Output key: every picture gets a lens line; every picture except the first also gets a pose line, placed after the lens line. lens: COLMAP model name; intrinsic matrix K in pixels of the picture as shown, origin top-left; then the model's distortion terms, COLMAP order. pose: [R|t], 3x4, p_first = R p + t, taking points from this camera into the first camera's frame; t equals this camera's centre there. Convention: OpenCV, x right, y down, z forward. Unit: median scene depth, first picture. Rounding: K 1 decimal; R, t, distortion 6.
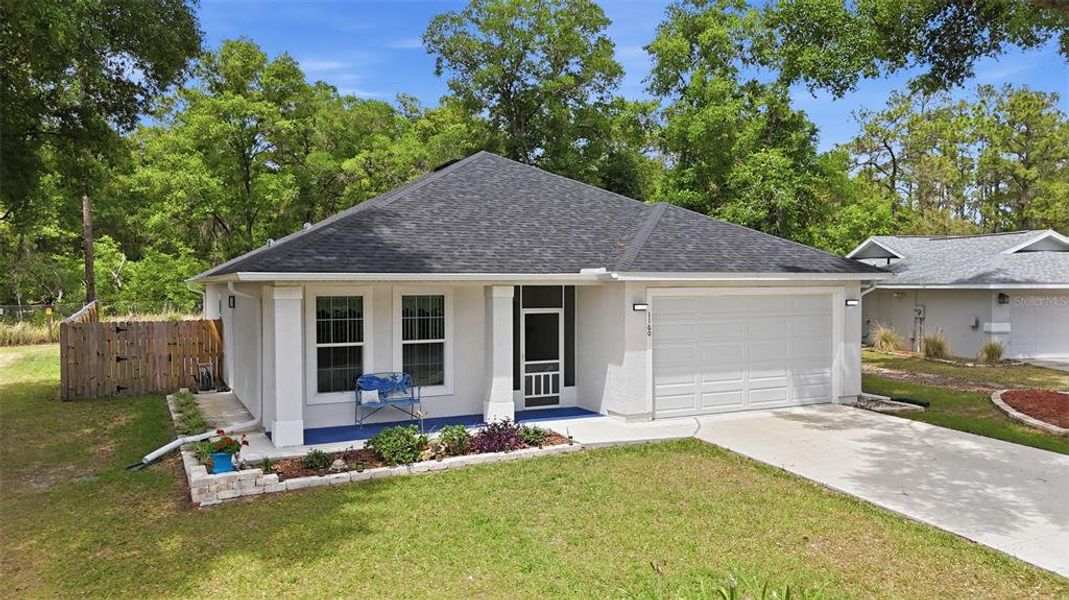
lens RADIAL K [[735.3, 0, 527.3], [0, 735.3, 315.6], [0, 0, 1]] dist [0.045240, -0.028625]
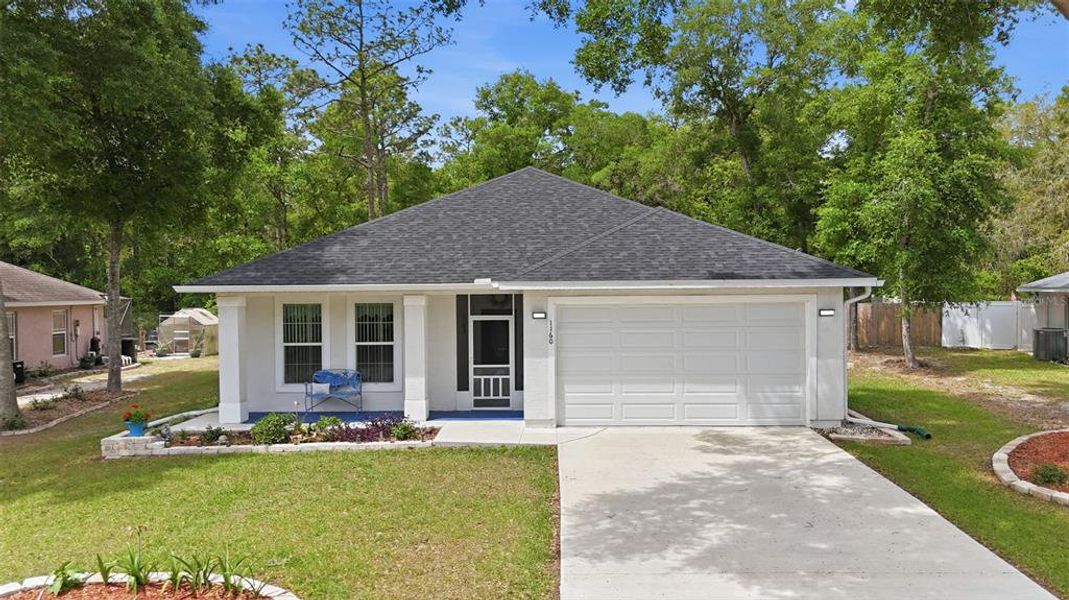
lens RADIAL K [[735.3, 0, 537.6], [0, 735.3, 309.0], [0, 0, 1]] dist [0.045240, -0.028625]
pose [[0.898273, 0.005211, -0.439407, 0.542088], [-0.011774, 0.999856, -0.012211, -0.007167], [0.439280, 0.016142, 0.898205, 0.071752]]
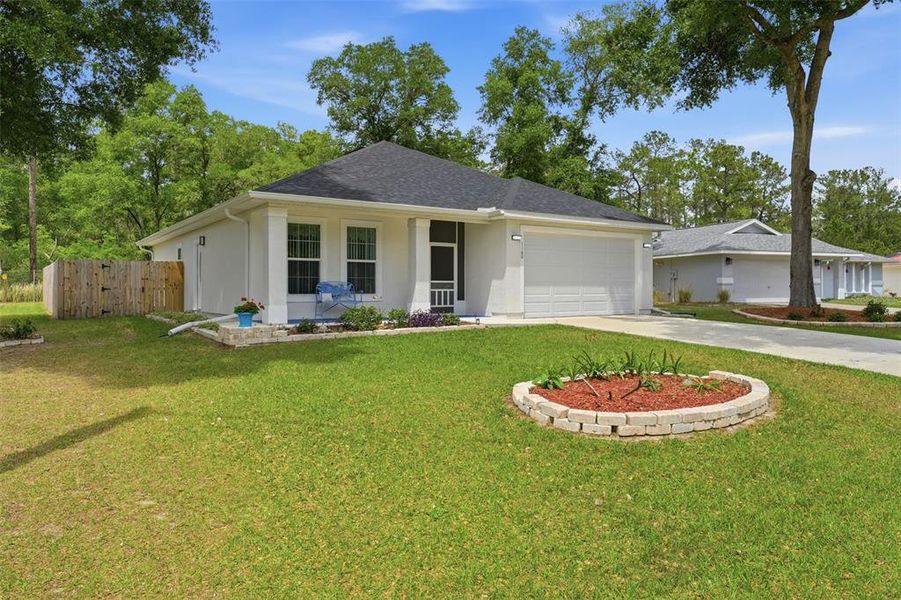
lens RADIAL K [[573.8, 0, 442.6], [0, 573.8, 296.9], [0, 0, 1]] dist [-0.010608, 0.008128]
pose [[0.990322, -0.000181, 0.138792, -0.127999], [0.003697, 0.999679, -0.025080, 0.118038], [-0.138742, 0.025350, 0.990004, -0.069056]]
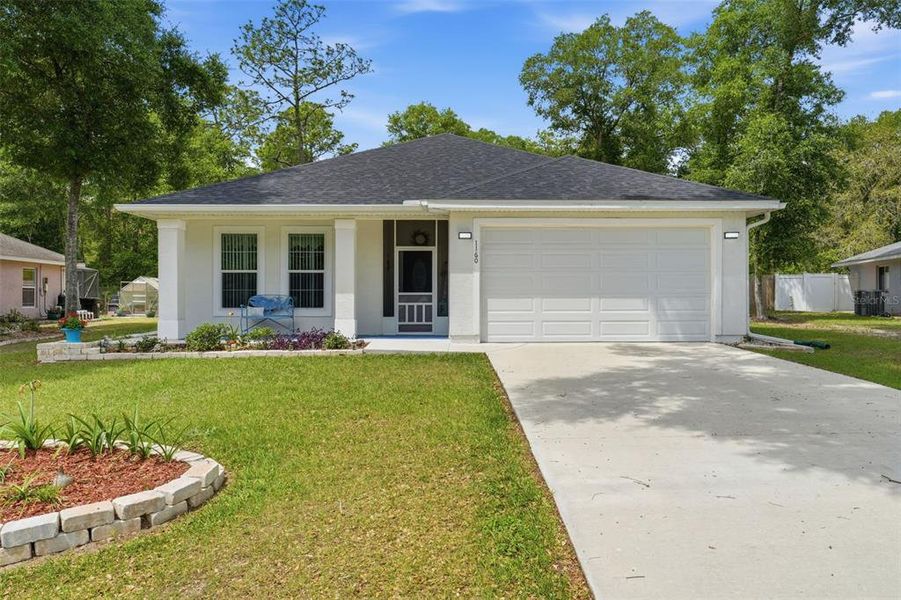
lens RADIAL K [[573.8, 0, 453.3], [0, 573.8, 298.5], [0, 0, 1]] dist [-0.010608, 0.008128]
pose [[0.914564, 0.003231, -0.404428, 0.431140], [-0.017182, 0.999376, -0.030871, 0.096385], [0.404075, 0.035183, 0.914049, 0.206117]]
